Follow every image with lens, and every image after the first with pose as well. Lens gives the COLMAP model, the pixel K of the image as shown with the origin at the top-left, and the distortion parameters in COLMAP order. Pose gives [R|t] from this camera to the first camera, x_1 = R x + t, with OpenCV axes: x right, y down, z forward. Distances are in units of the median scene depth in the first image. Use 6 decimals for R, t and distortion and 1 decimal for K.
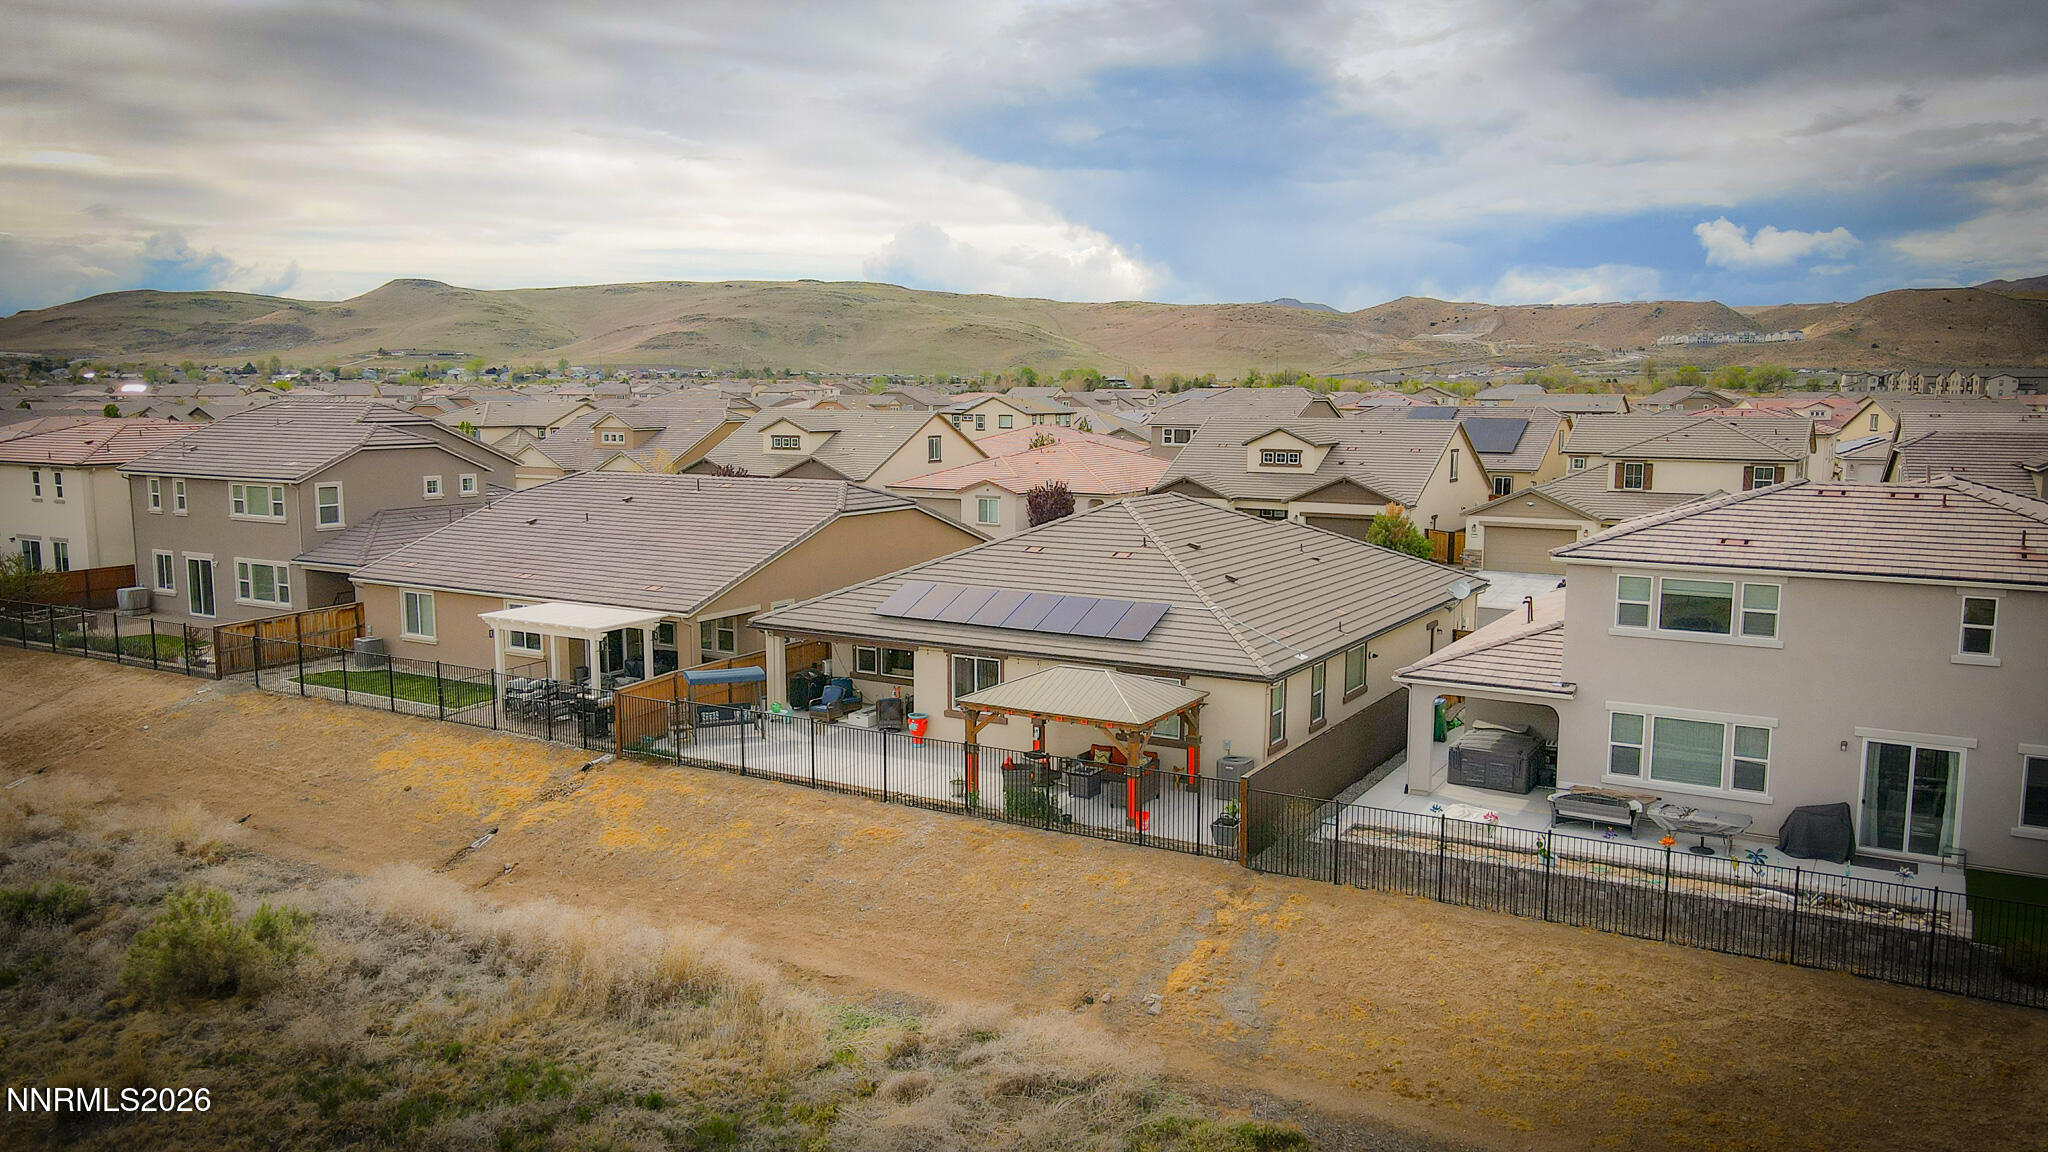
lens RADIAL K [[1520.9, 0, 1020.7], [0, 1520.9, 573.6], [0, 0, 1]] dist [0.000047, 0.010917]
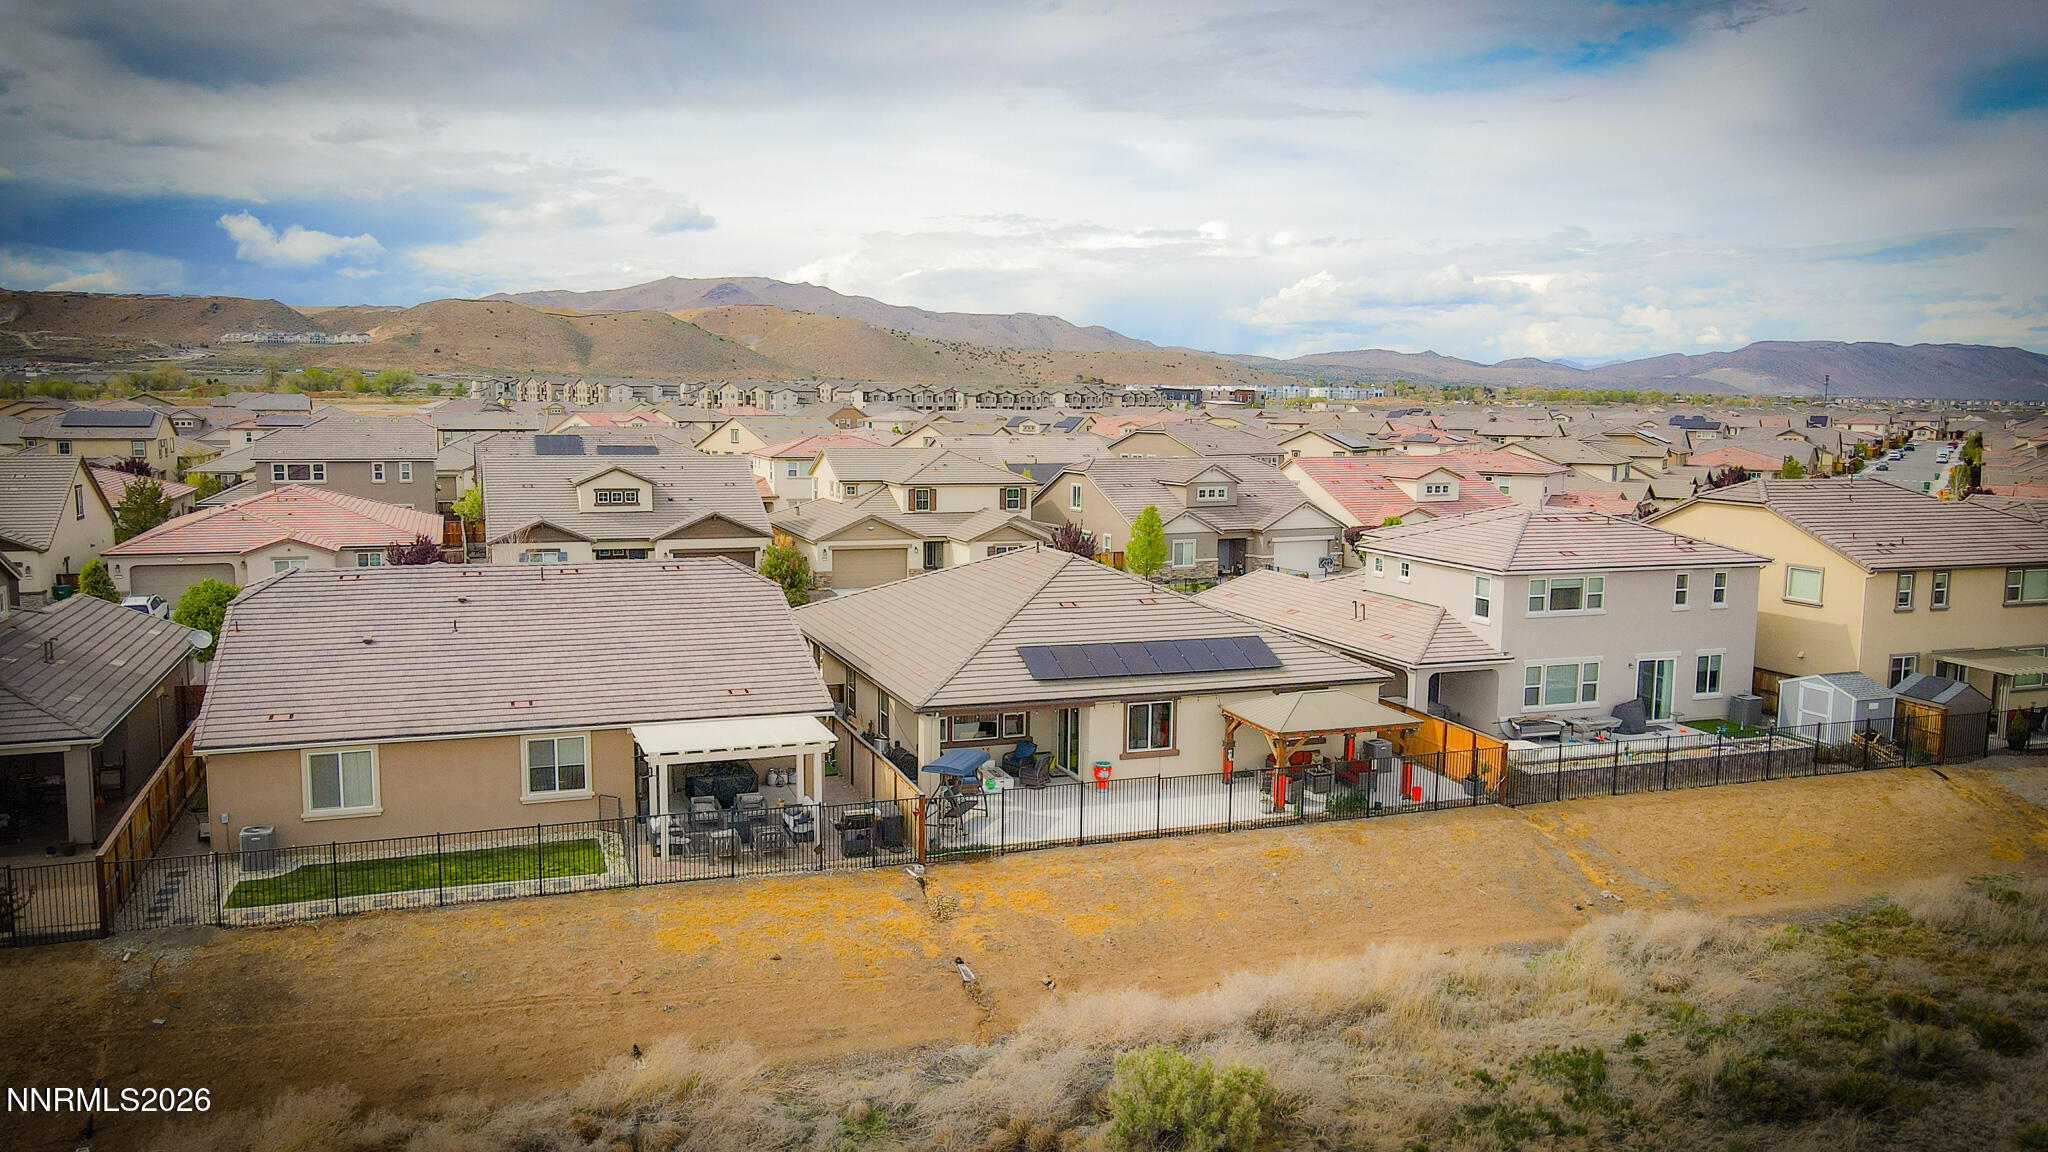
lens RADIAL K [[1520.9, 0, 1031.2], [0, 1520.9, 586.1], [0, 0, 1]] dist [0.000047, 0.010917]
pose [[0.620031, -0.093162, 0.779027, -0.894254], [0.085766, 0.995023, 0.050731, -0.090181], [-0.779876, 0.035359, 0.624935, 0.325381]]
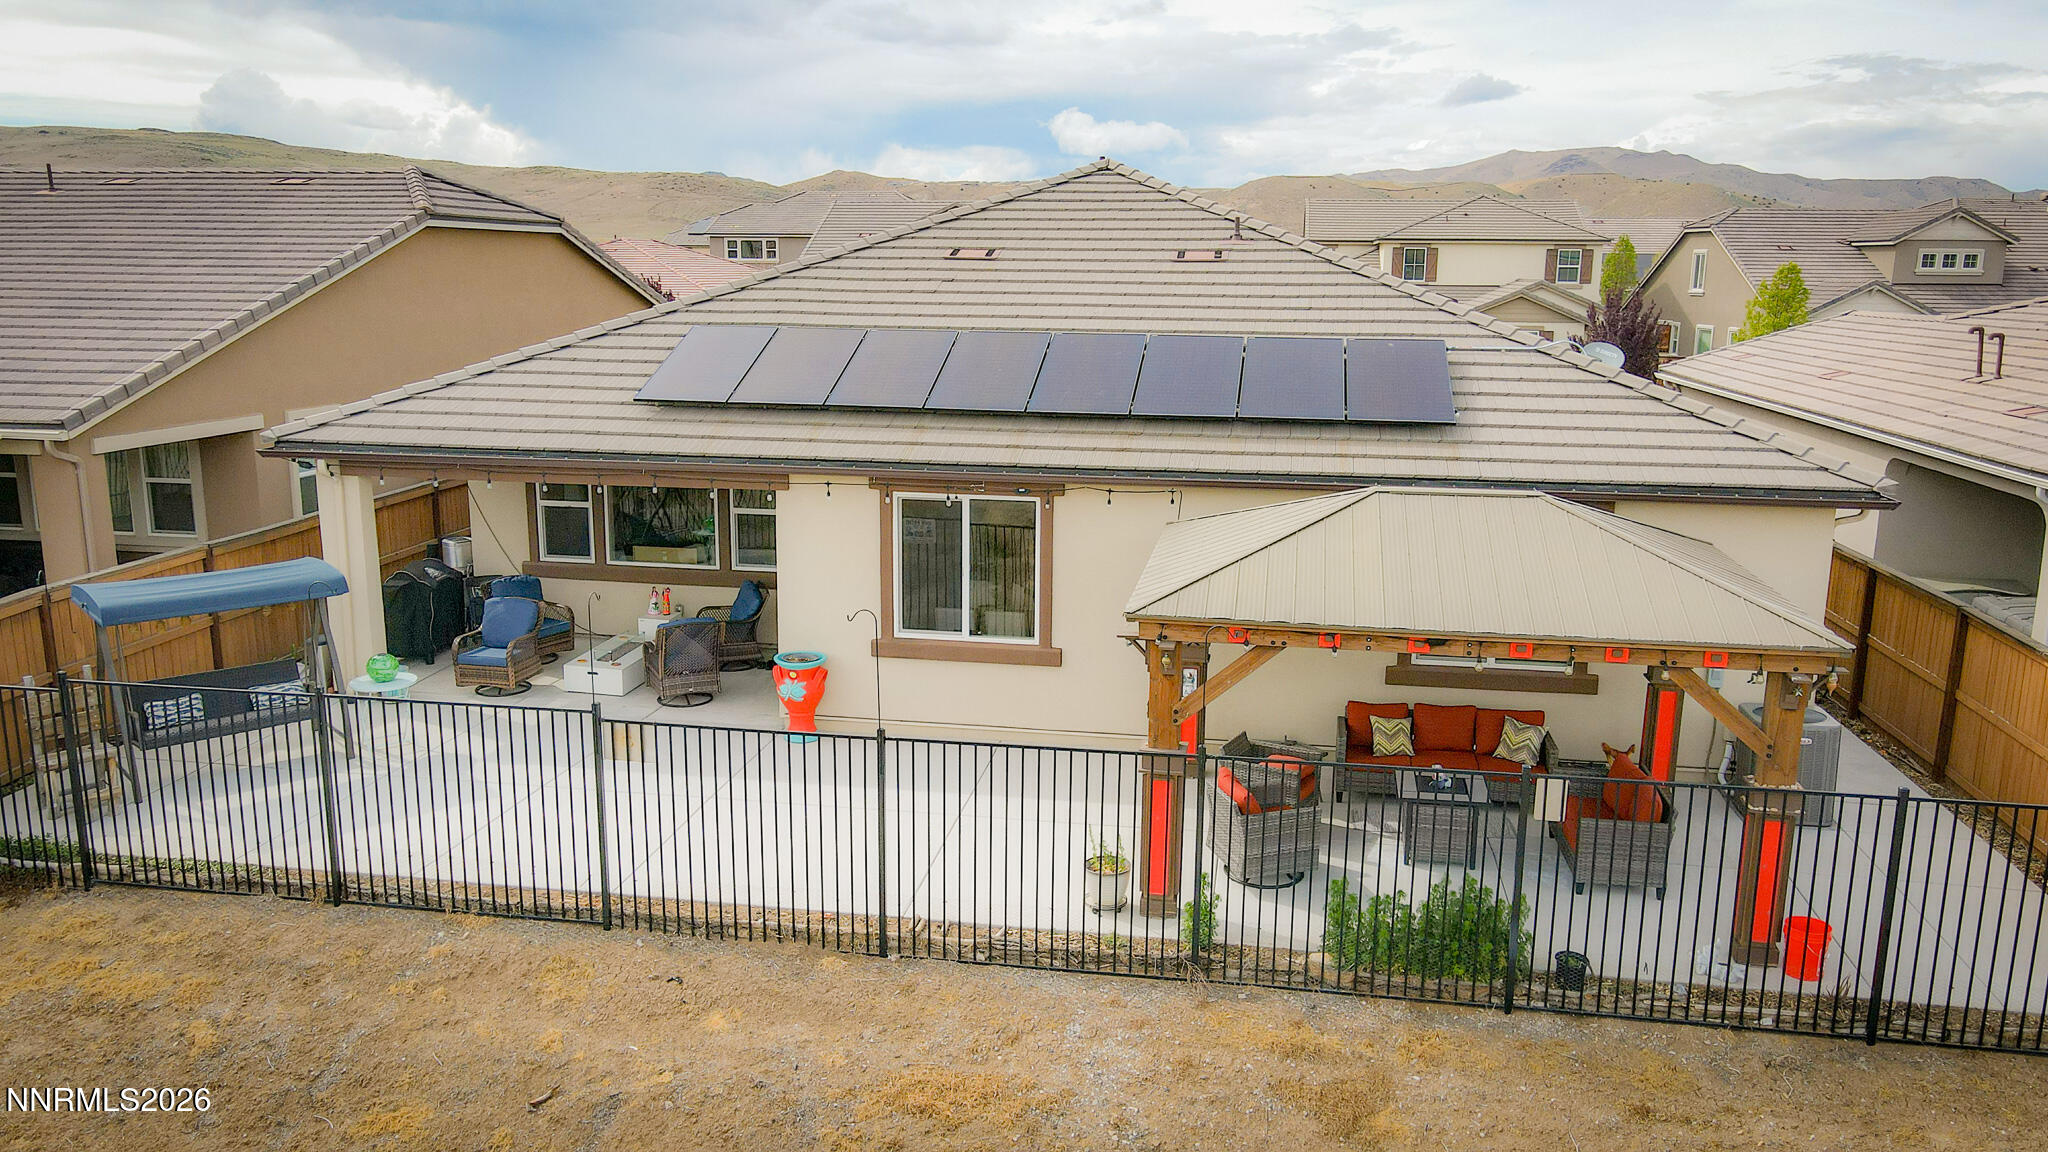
lens RADIAL K [[1520.9, 0, 1022.3], [0, 1520.9, 574.2], [0, 0, 1]] dist [0.000047, 0.010917]
pose [[0.932968, -0.065288, 0.353988, -0.140297], [0.037548, 0.995700, 0.084683, 0.039832], [-0.357995, -0.065715, 0.931408, 0.592634]]
